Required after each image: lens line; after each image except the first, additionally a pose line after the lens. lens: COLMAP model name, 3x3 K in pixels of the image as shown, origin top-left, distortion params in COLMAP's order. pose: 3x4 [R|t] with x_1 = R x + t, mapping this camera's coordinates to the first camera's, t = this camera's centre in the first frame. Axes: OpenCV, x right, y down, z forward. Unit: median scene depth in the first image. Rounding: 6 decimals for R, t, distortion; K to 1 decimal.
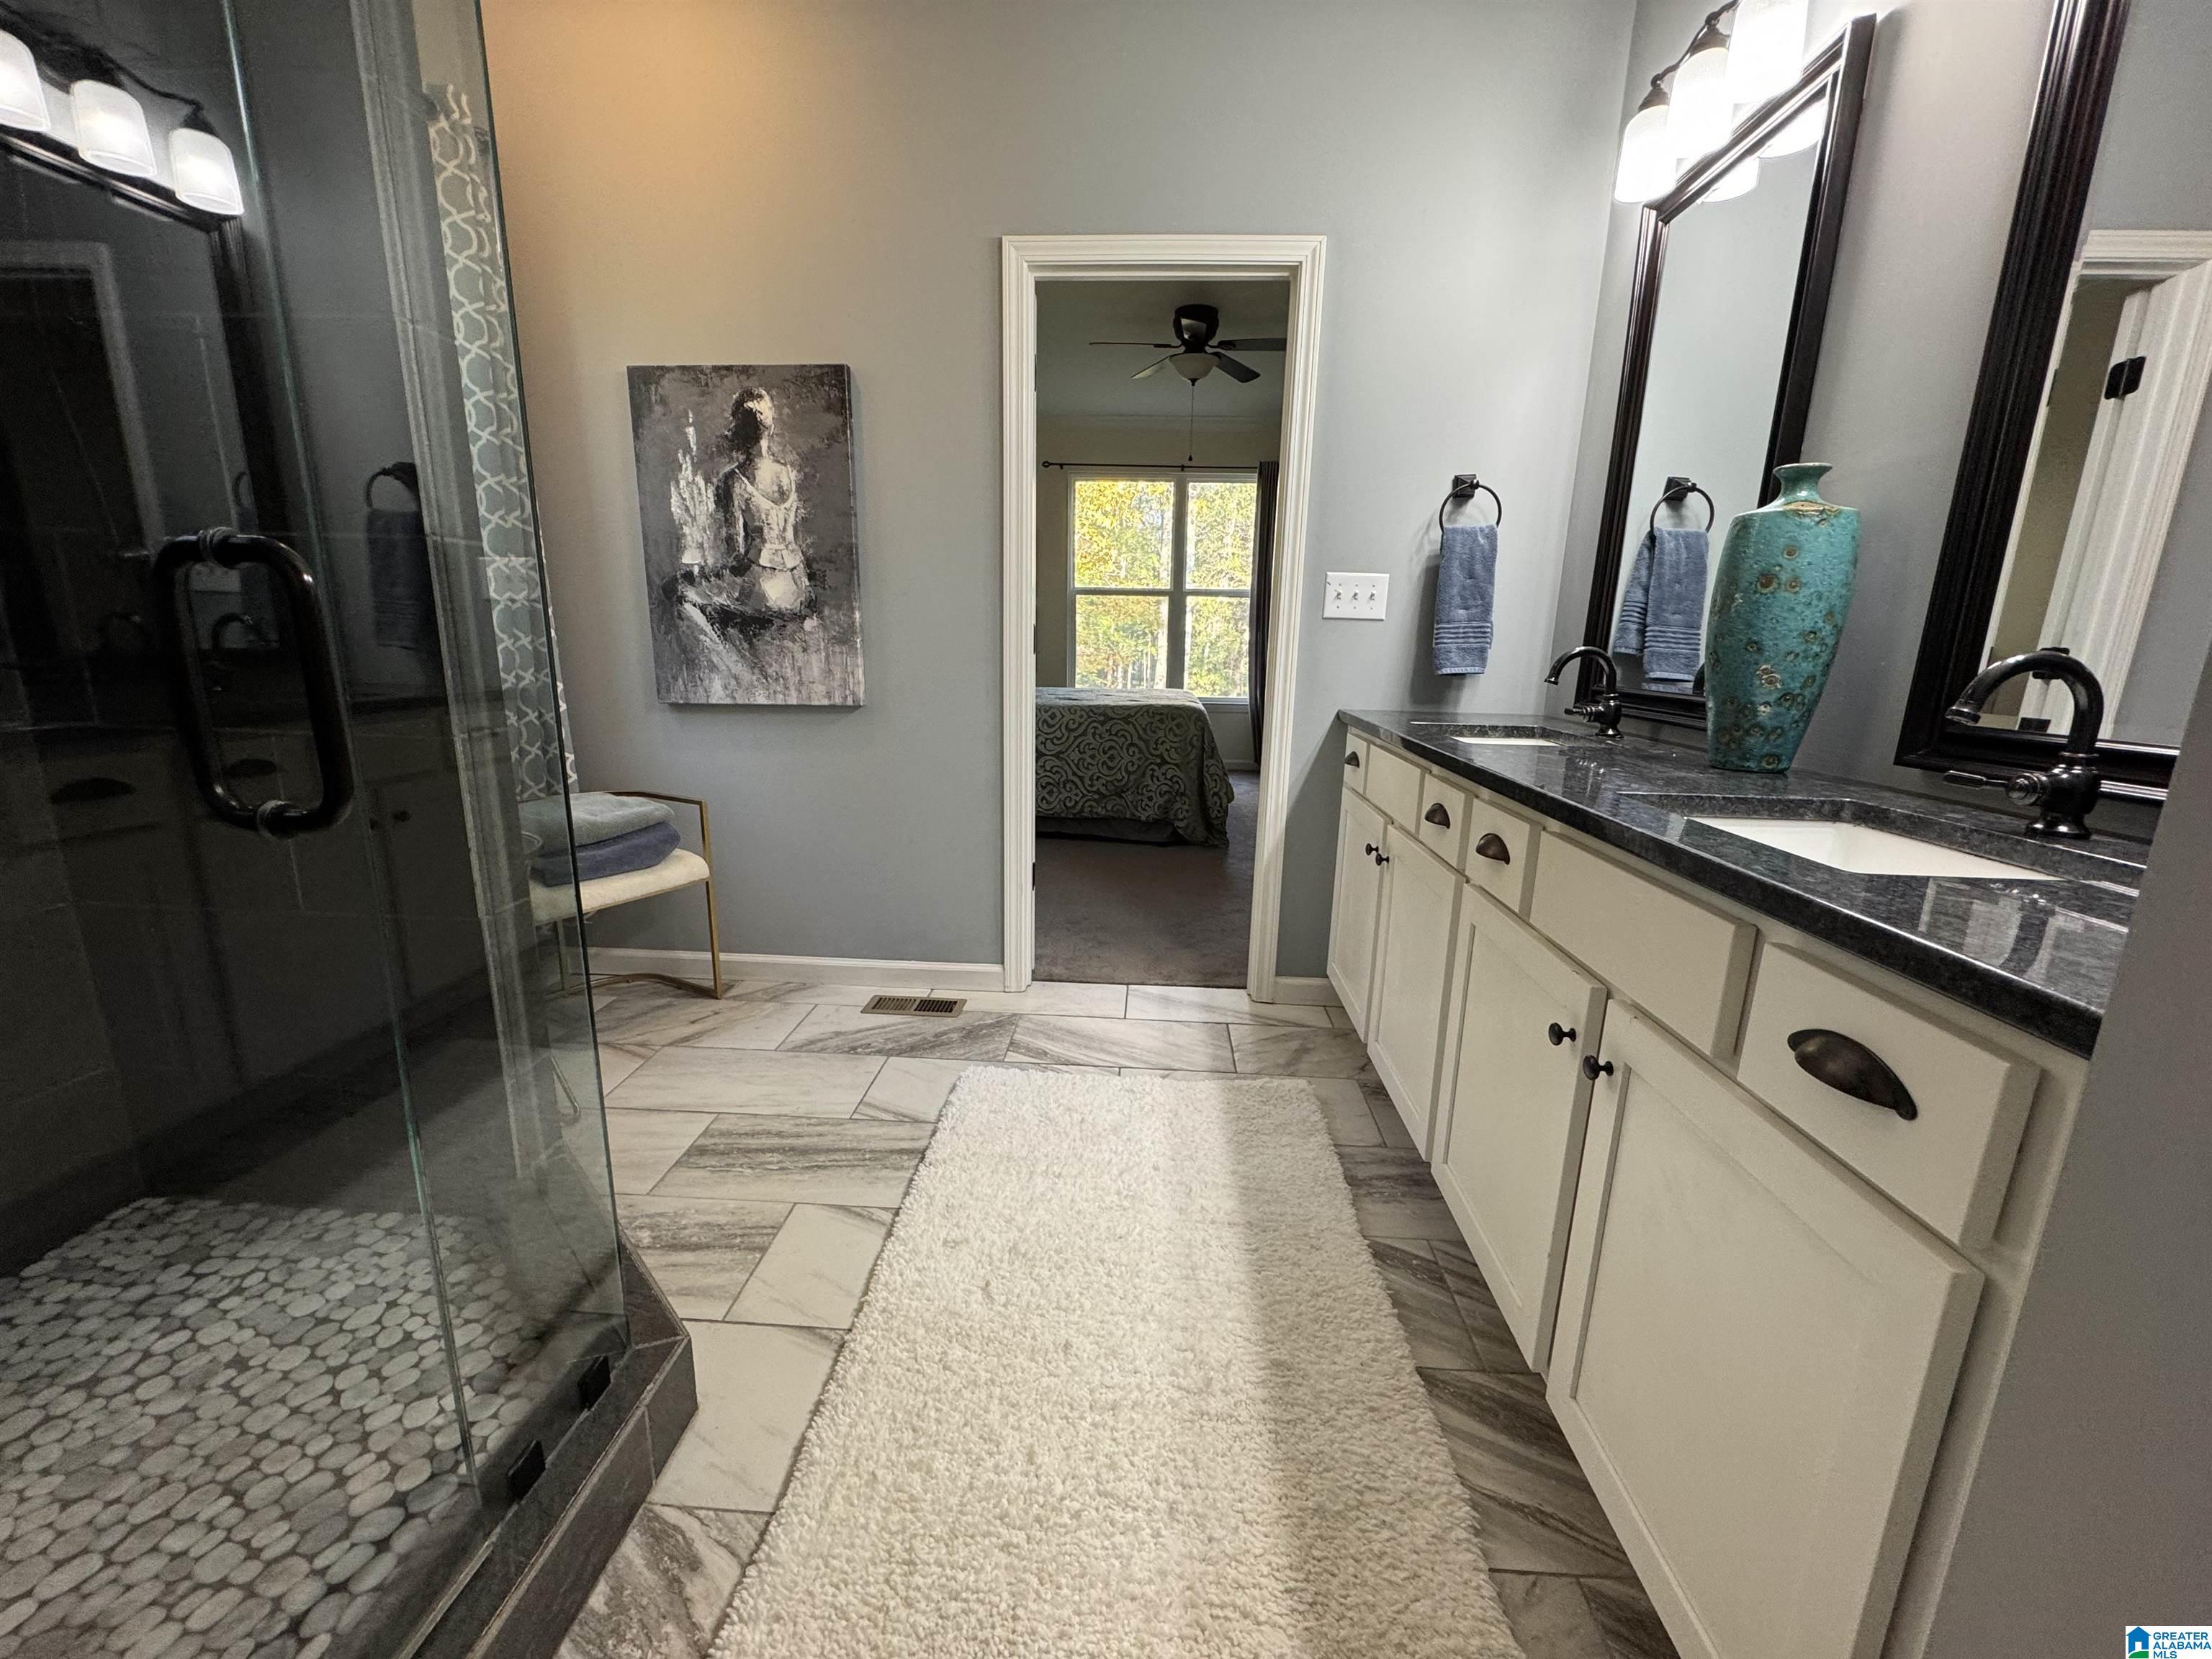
lens RADIAL K [[881.6, 0, 1106.5], [0, 881.6, 831.8], [0, 0, 1]] dist [-0.000072, 0.000363]
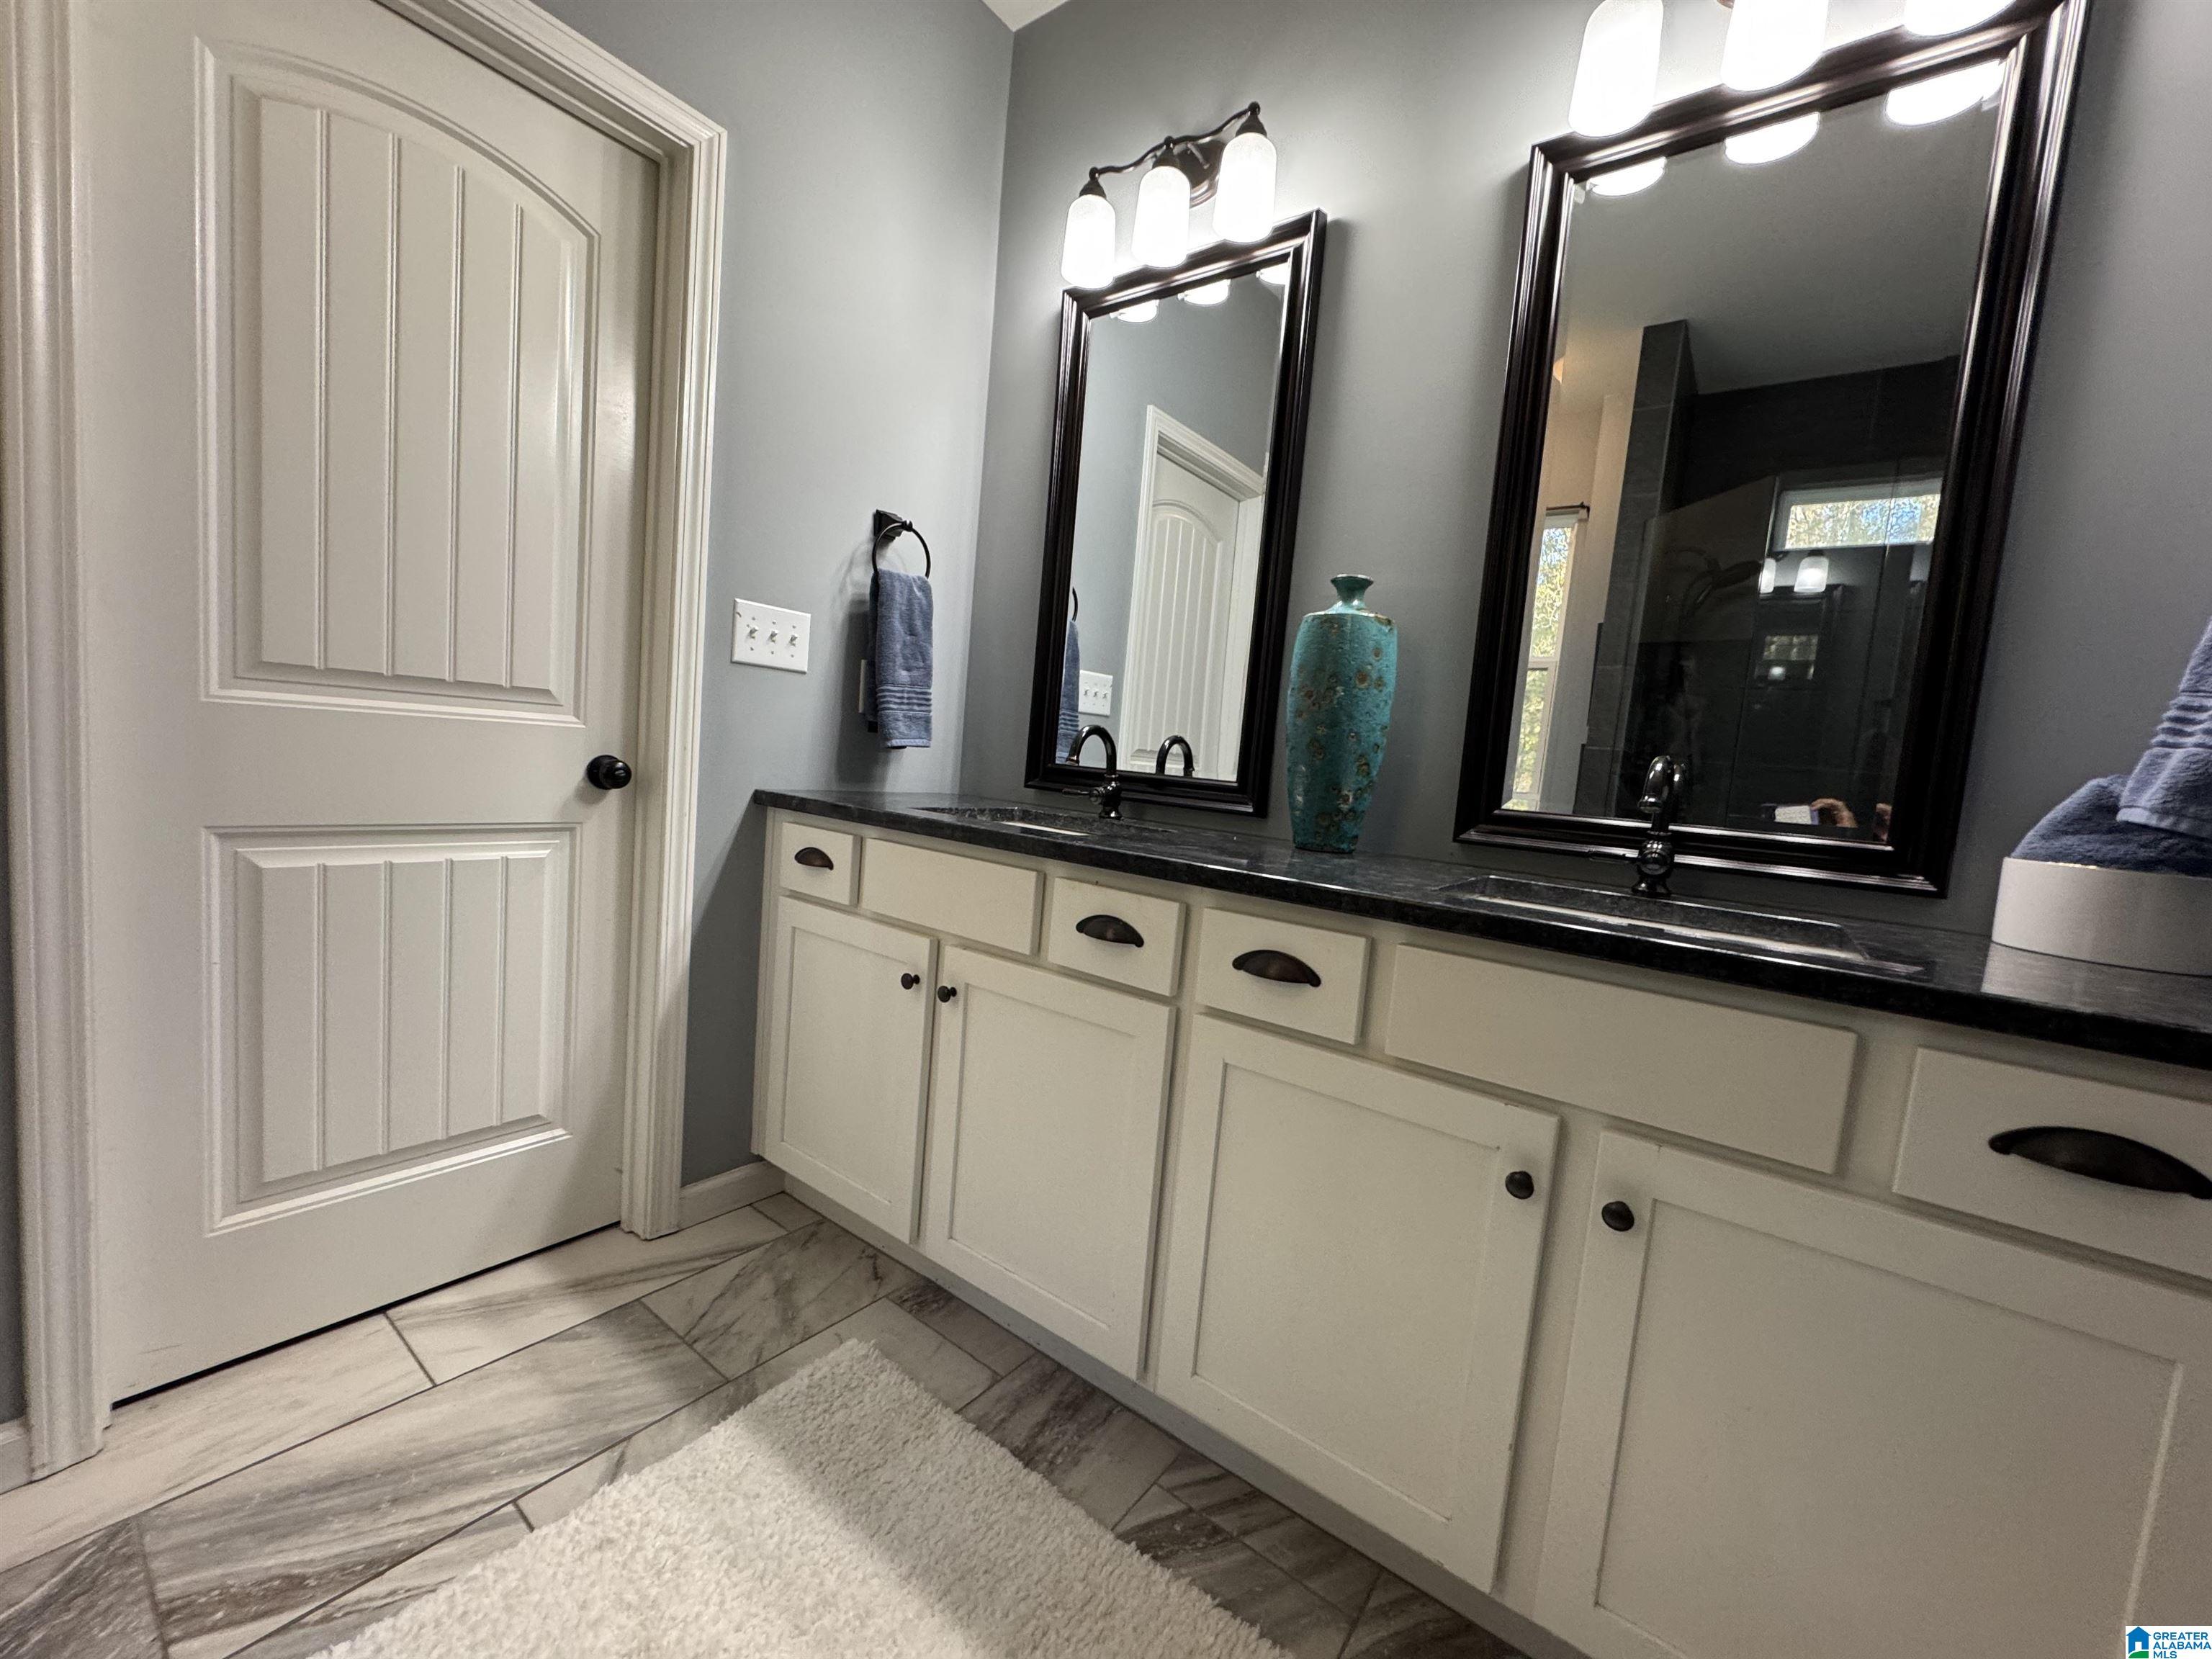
lens RADIAL K [[881.6, 0, 1105.0], [0, 881.6, 831.1], [0, 0, 1]] dist [-0.000072, 0.000363]
pose [[0.559875, -0.047047, 0.827240, -0.280065], [0.108603, 0.993940, -0.016974, -0.097531], [-0.821429, 0.099345, 0.561592, 0.578391]]
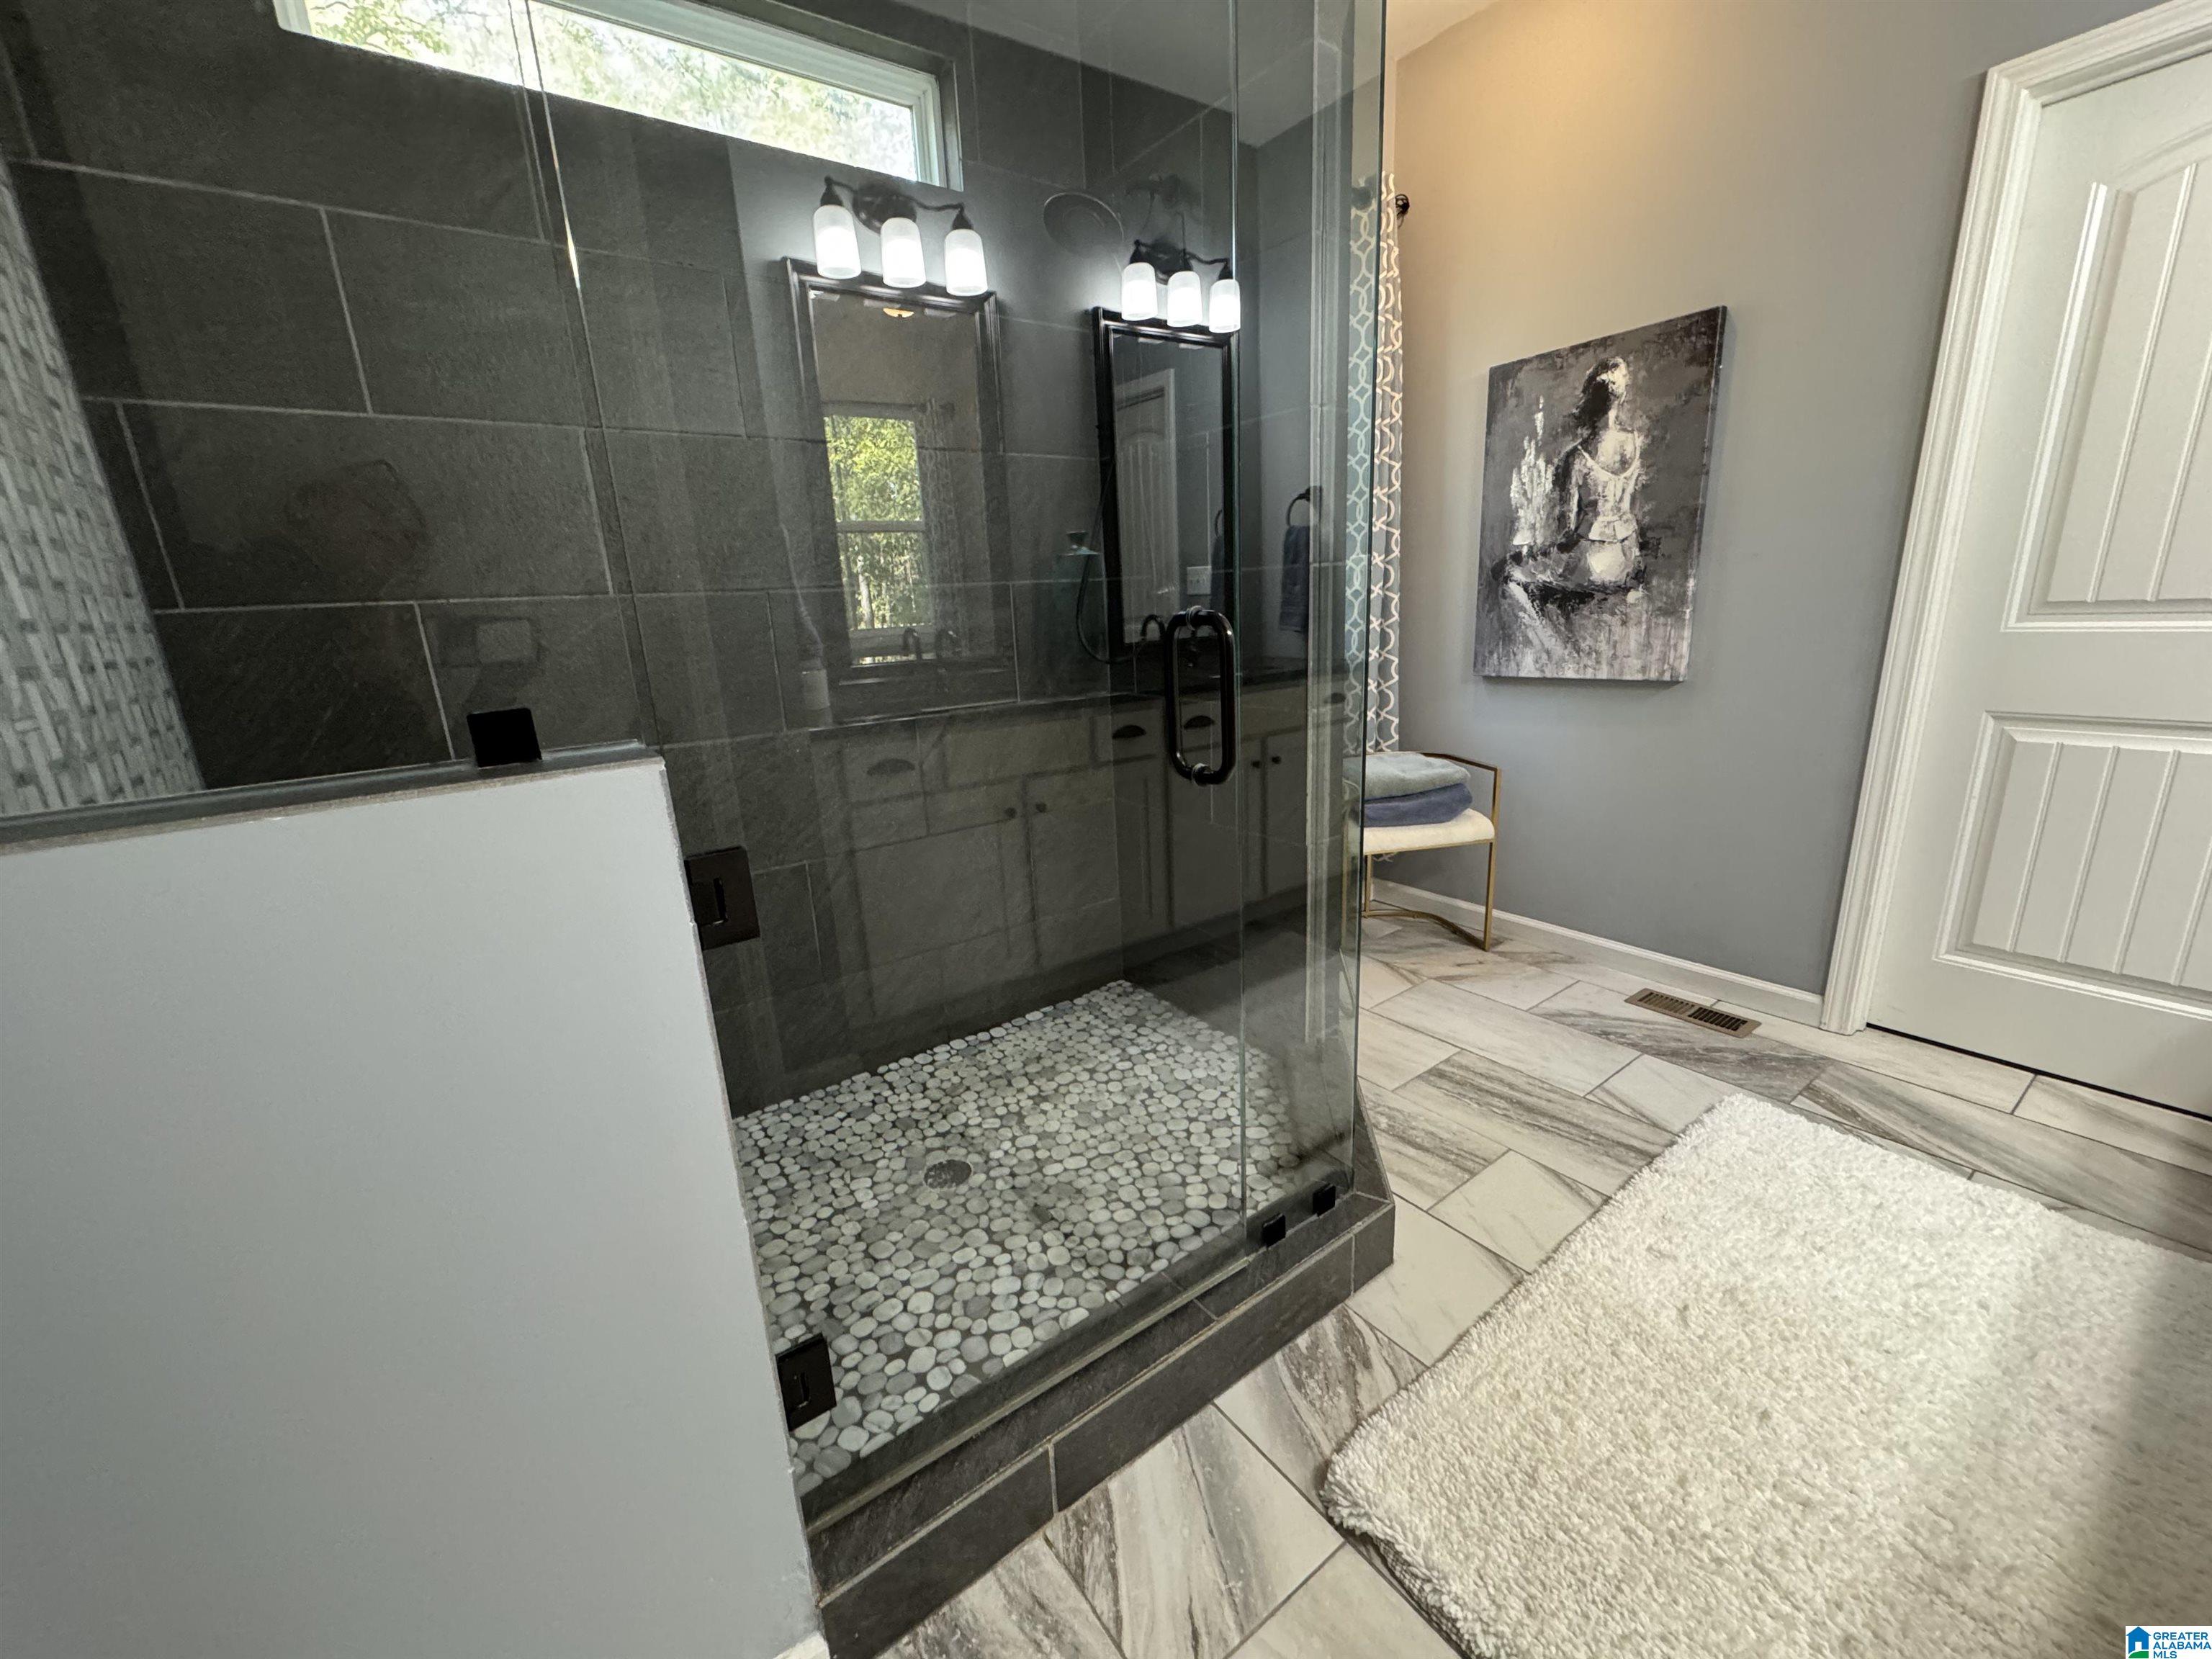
lens RADIAL K [[881.6, 0, 1103.3], [0, 881.6, 838.5], [0, 0, 1]] dist [-0.000072, 0.000363]
pose [[0.633795, 0.152648, -0.758290, 0.103160], [-0.106089, 0.988224, 0.110263, -0.026835], [0.766192, 0.010563, 0.642525, -0.096232]]
